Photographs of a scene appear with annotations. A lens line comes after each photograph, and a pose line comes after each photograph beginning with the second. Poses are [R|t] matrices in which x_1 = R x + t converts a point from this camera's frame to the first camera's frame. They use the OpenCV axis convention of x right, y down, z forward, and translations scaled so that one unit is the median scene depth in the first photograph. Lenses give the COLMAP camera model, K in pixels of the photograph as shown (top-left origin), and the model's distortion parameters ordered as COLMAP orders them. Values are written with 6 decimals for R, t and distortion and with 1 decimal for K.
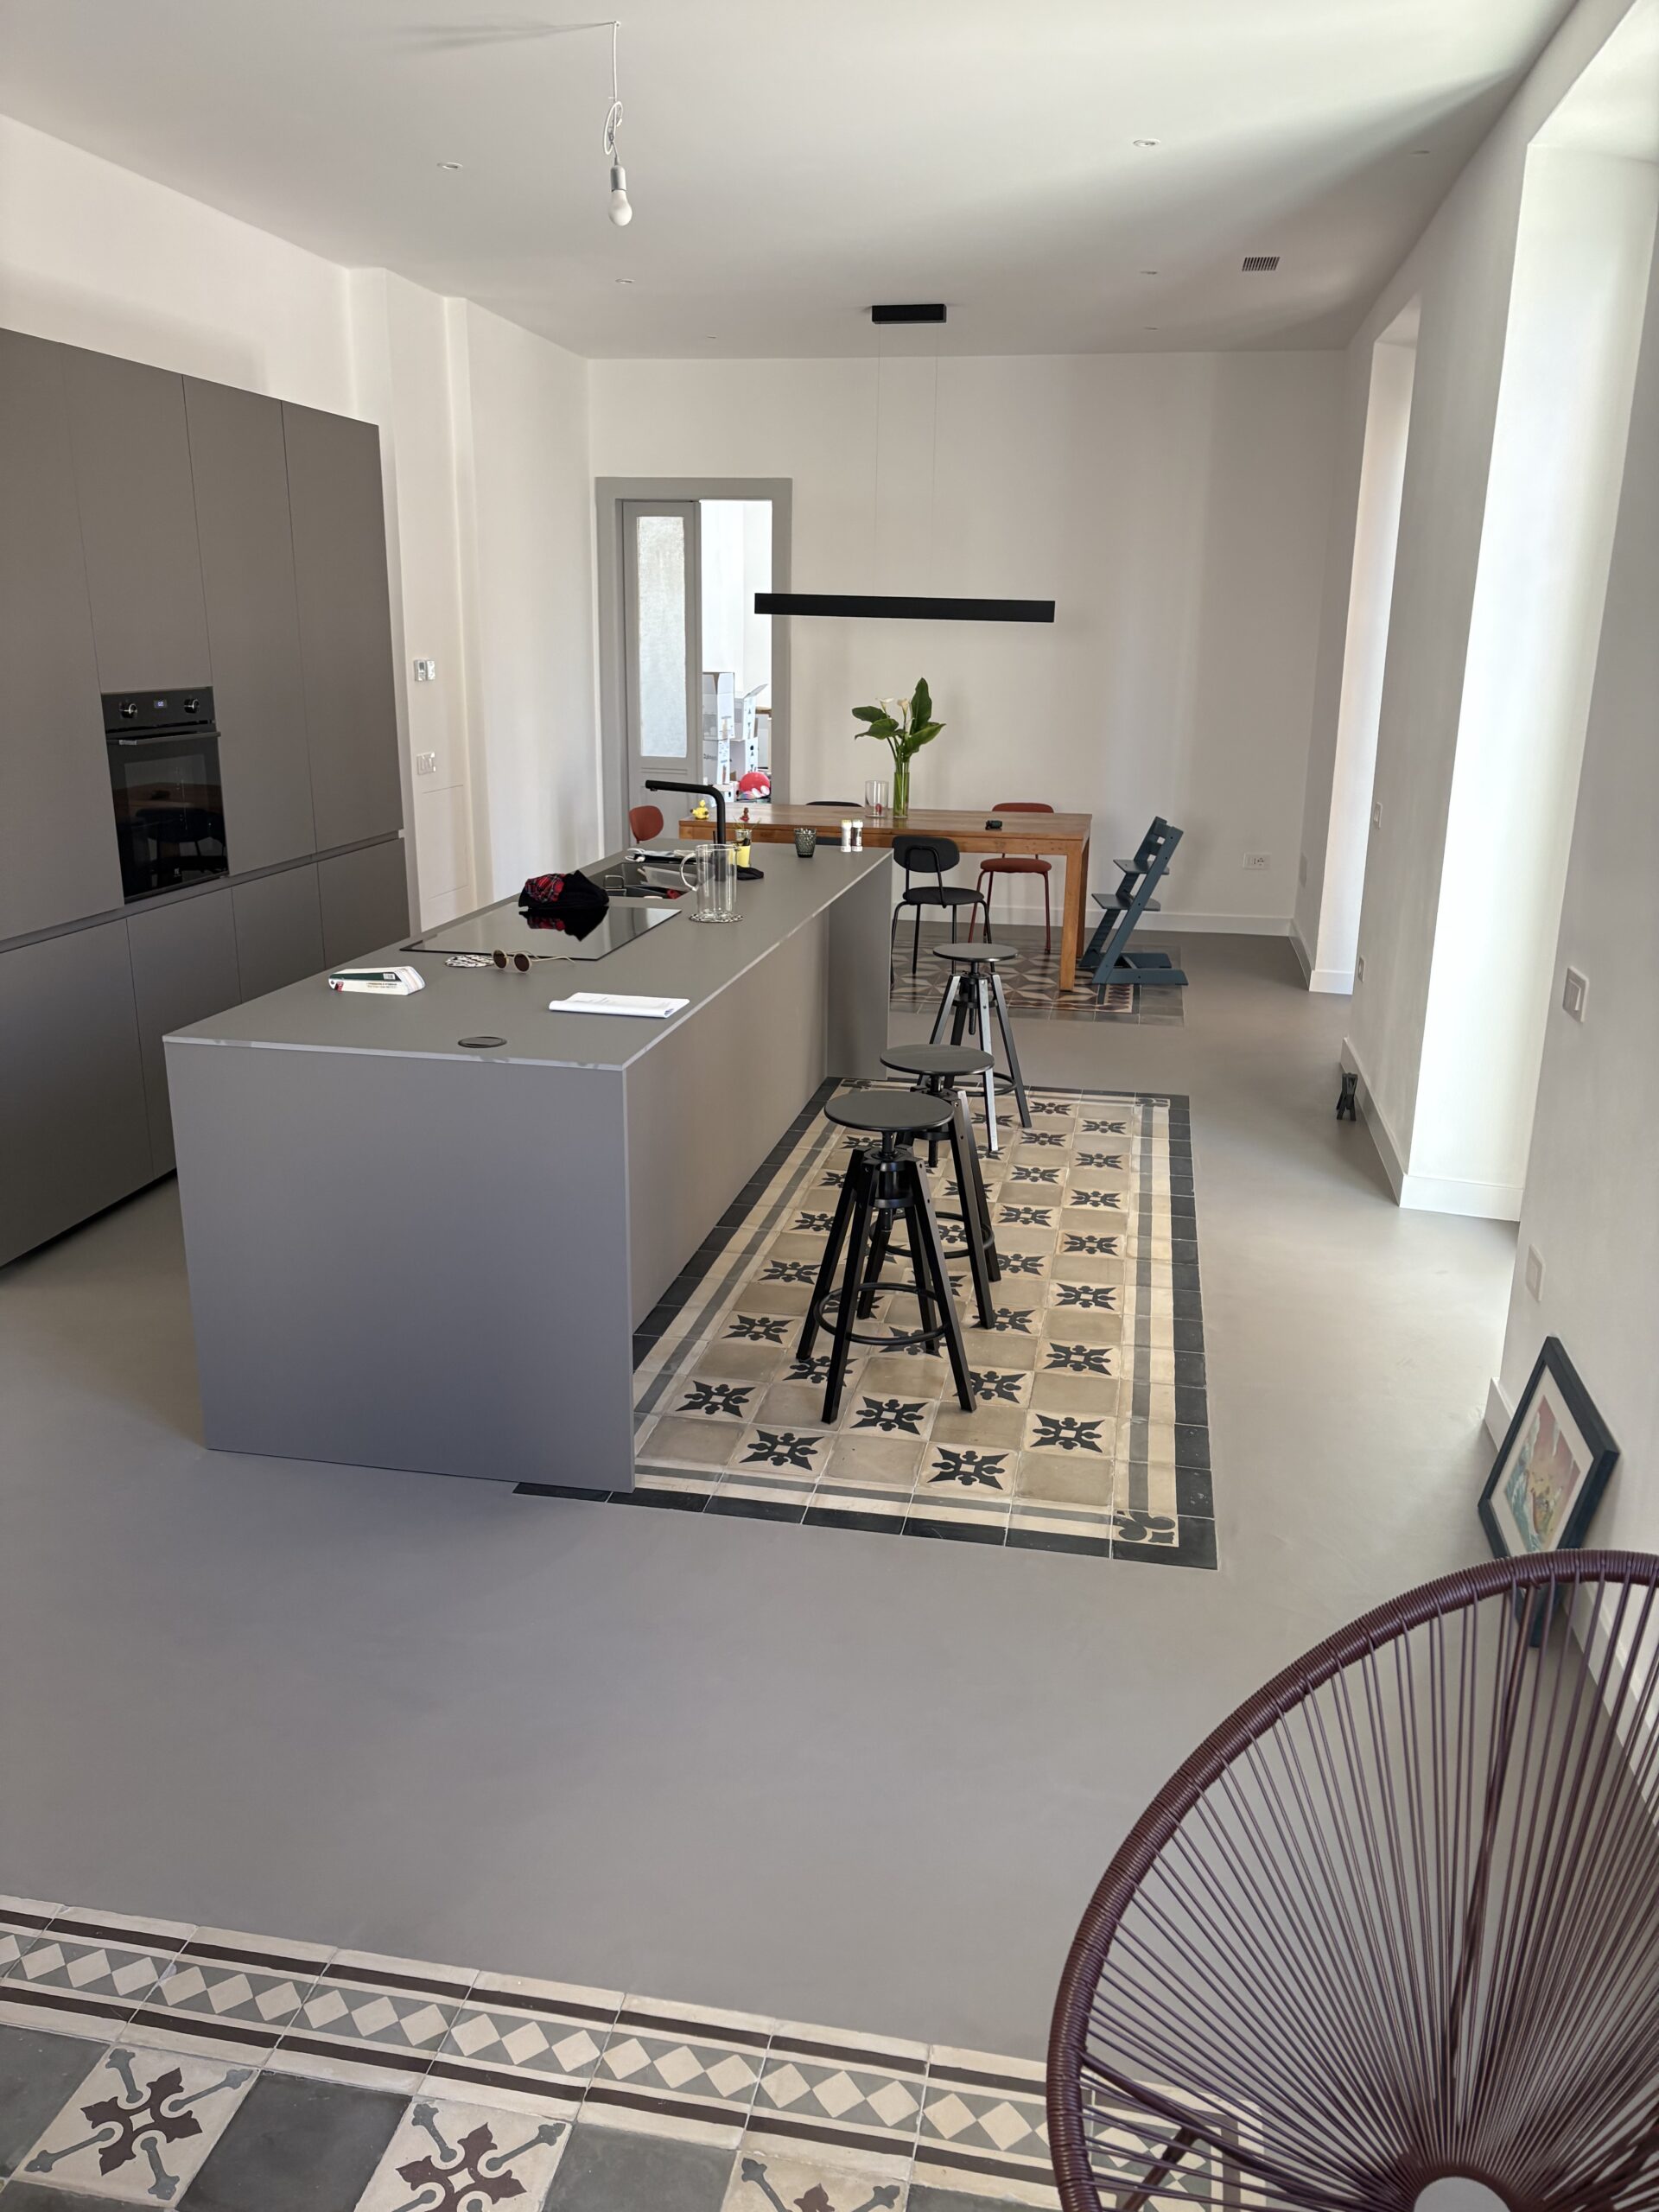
lens RADIAL K [[1667.7, 0, 825.6], [0, 1667.7, 1117.3], [0, 0, 1]] dist [0.057310, -0.046281]
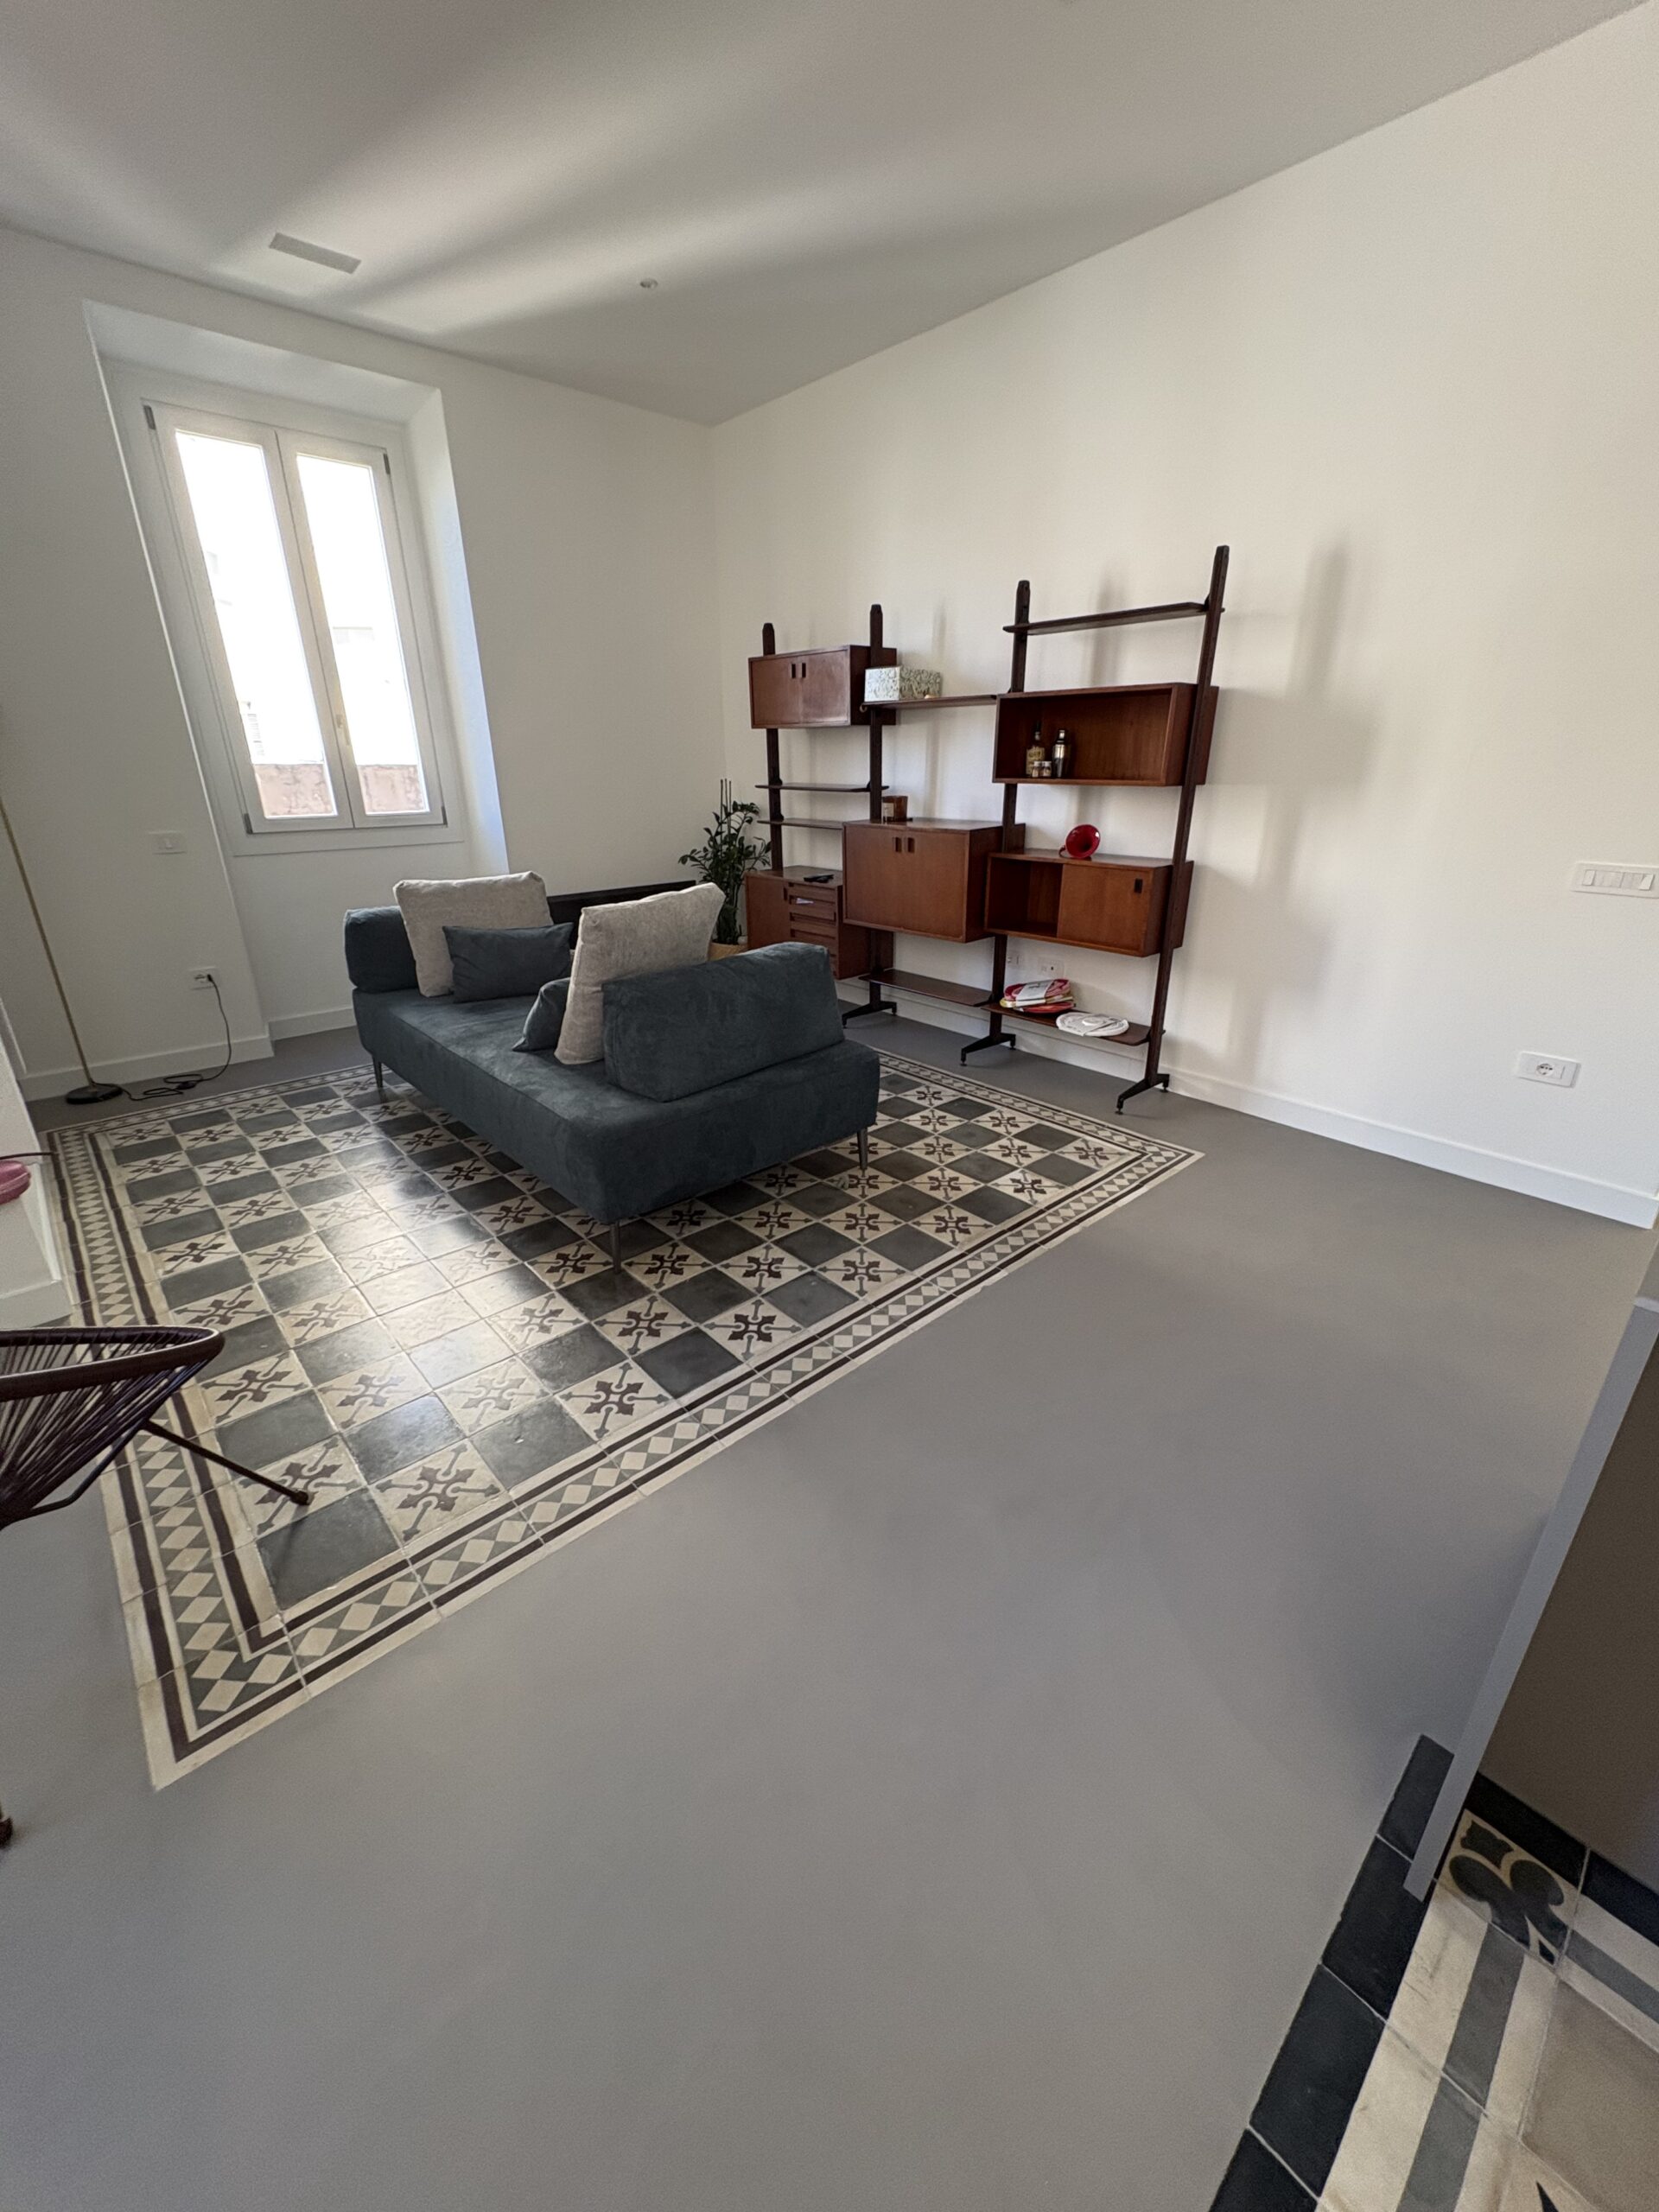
lens RADIAL K [[875.8, 0, 823.7], [0, 875.8, 1099.0], [0, 0, 1]] dist [-0.002932, 0.001131]
pose [[-0.595659, 0.278181, -0.753529, 0.112021], [-0.235096, 0.836655, 0.494710, -0.085561], [0.768063, 0.471830, -0.432962, 0.512325]]
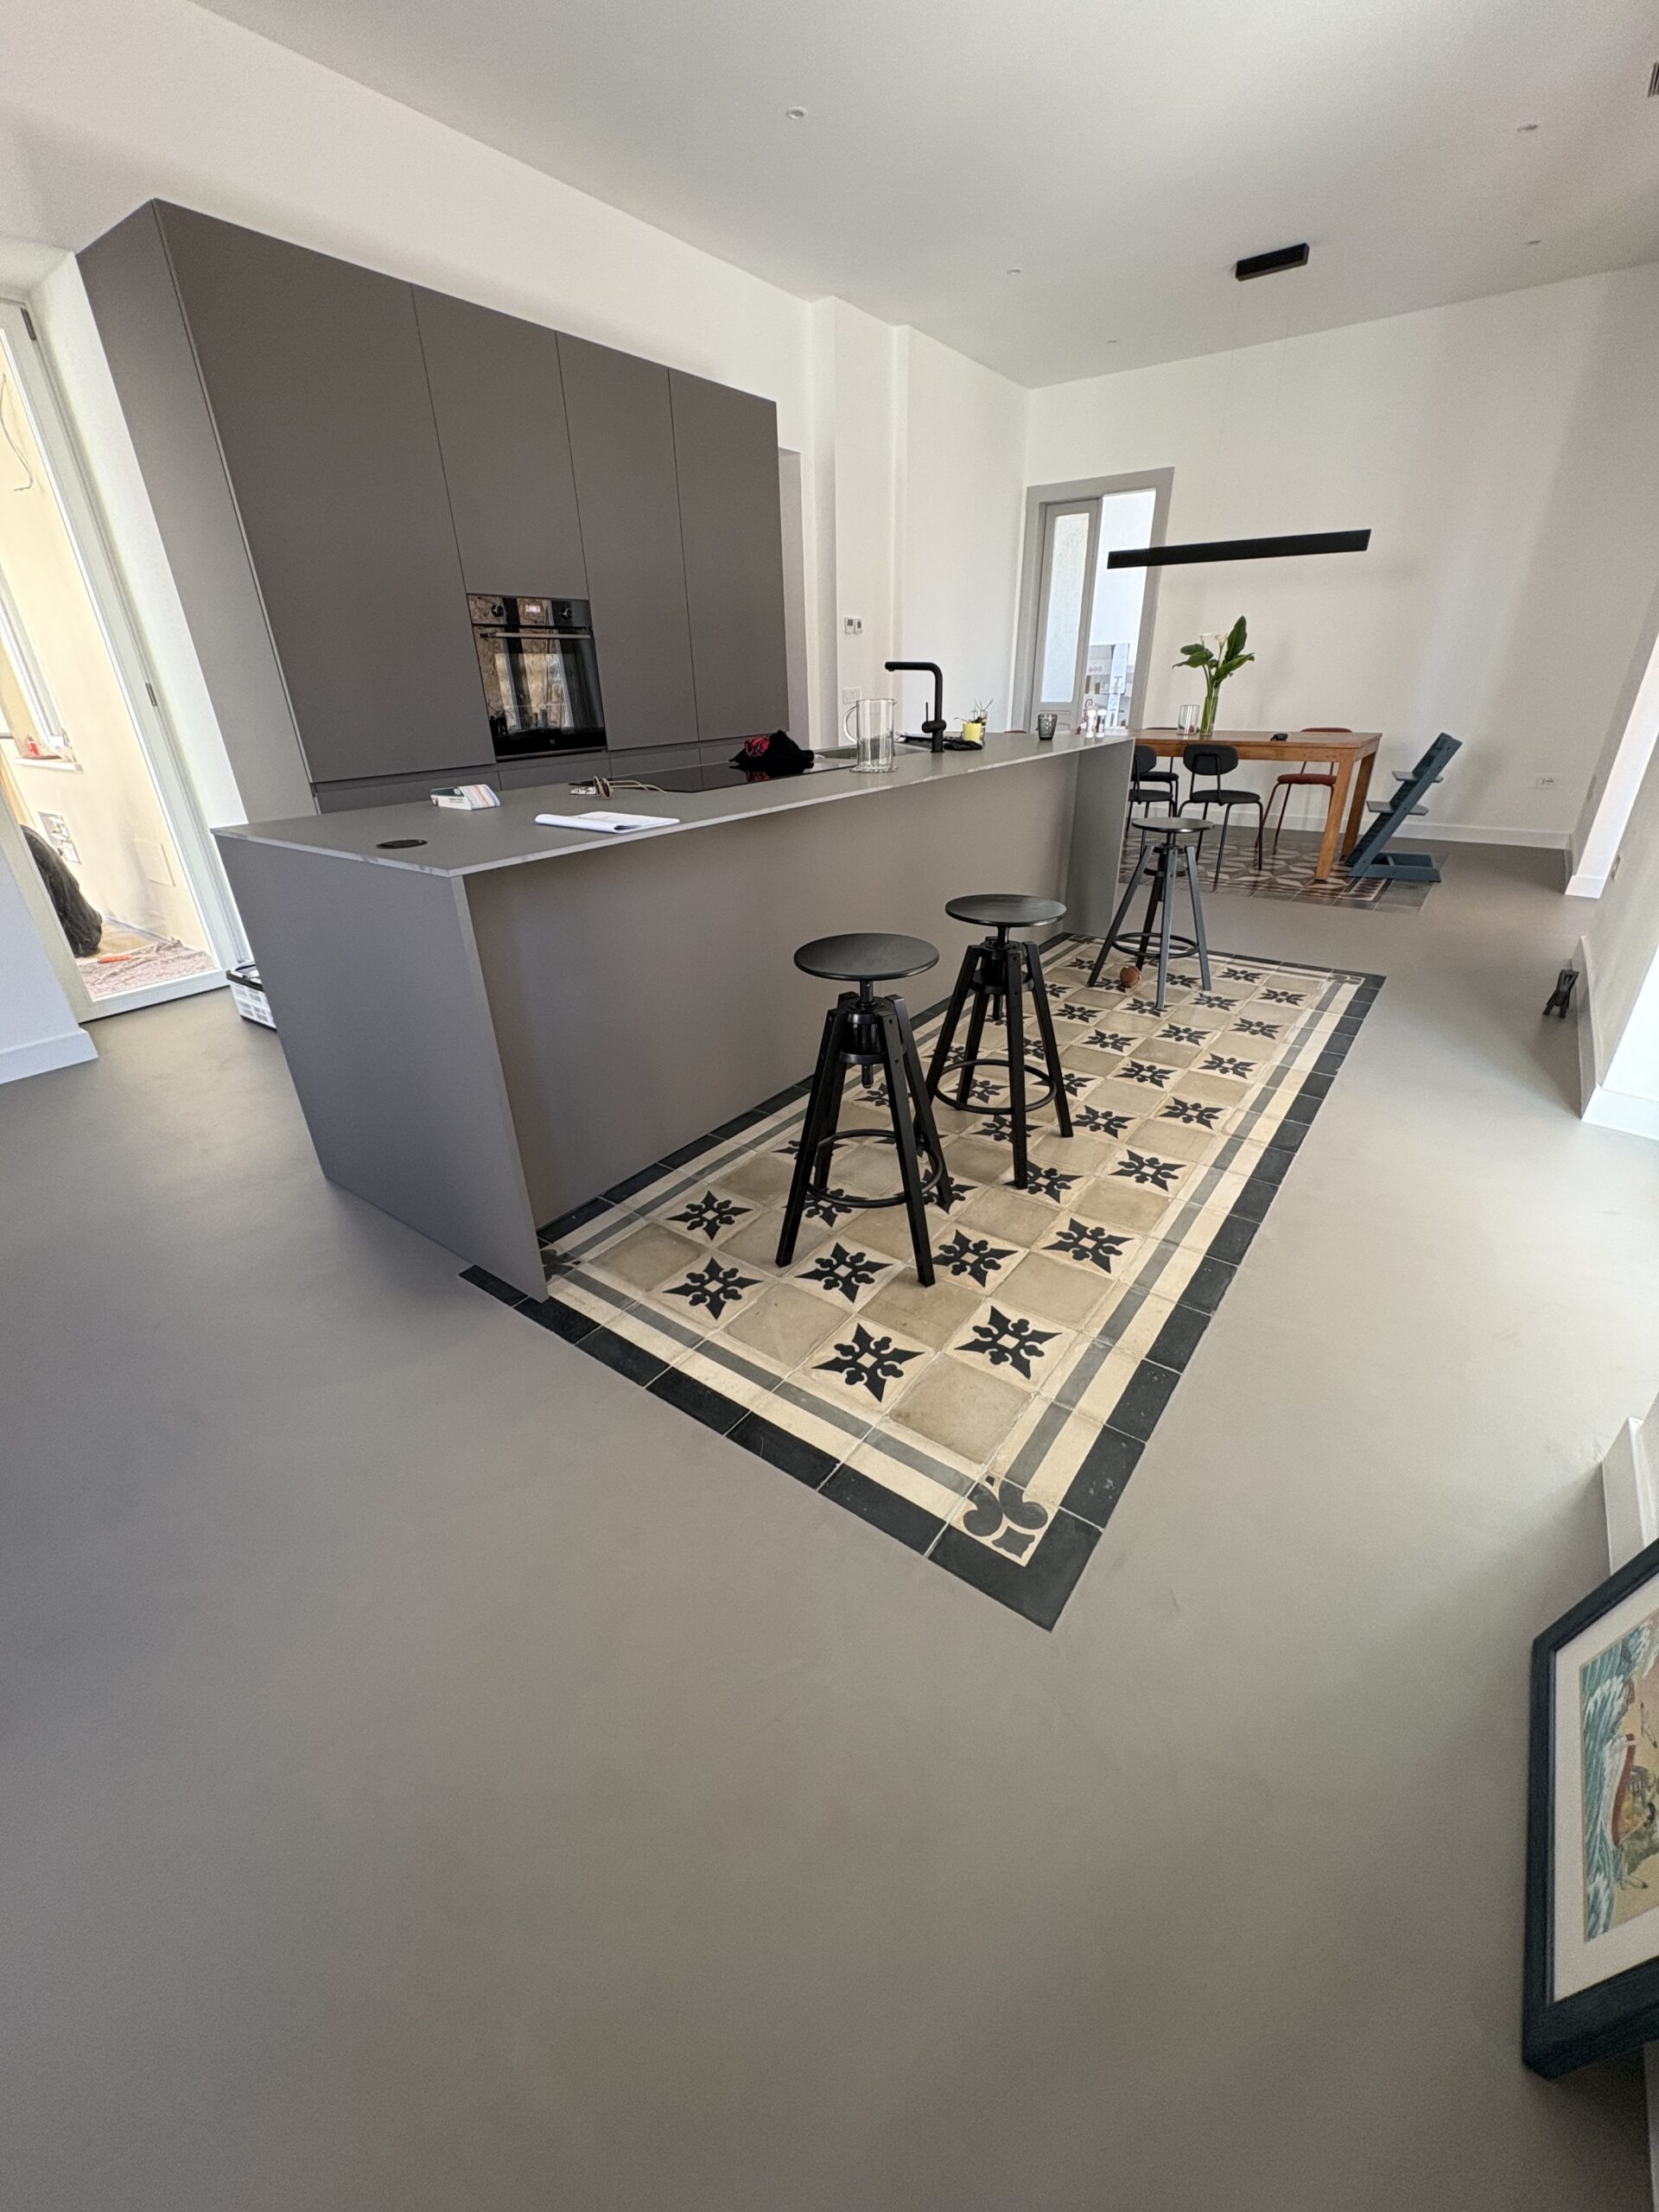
lens RADIAL K [[875.8, 0, 833.3], [0, 875.8, 1103.4], [0, 0, 1]] dist [-0.002932, 0.001131]
pose [[0.903406, 0.158766, -0.398310, 0.150127], [-0.088334, 0.977910, 0.189443, -0.009698], [0.419589, -0.135959, 0.897474, 0.372456]]
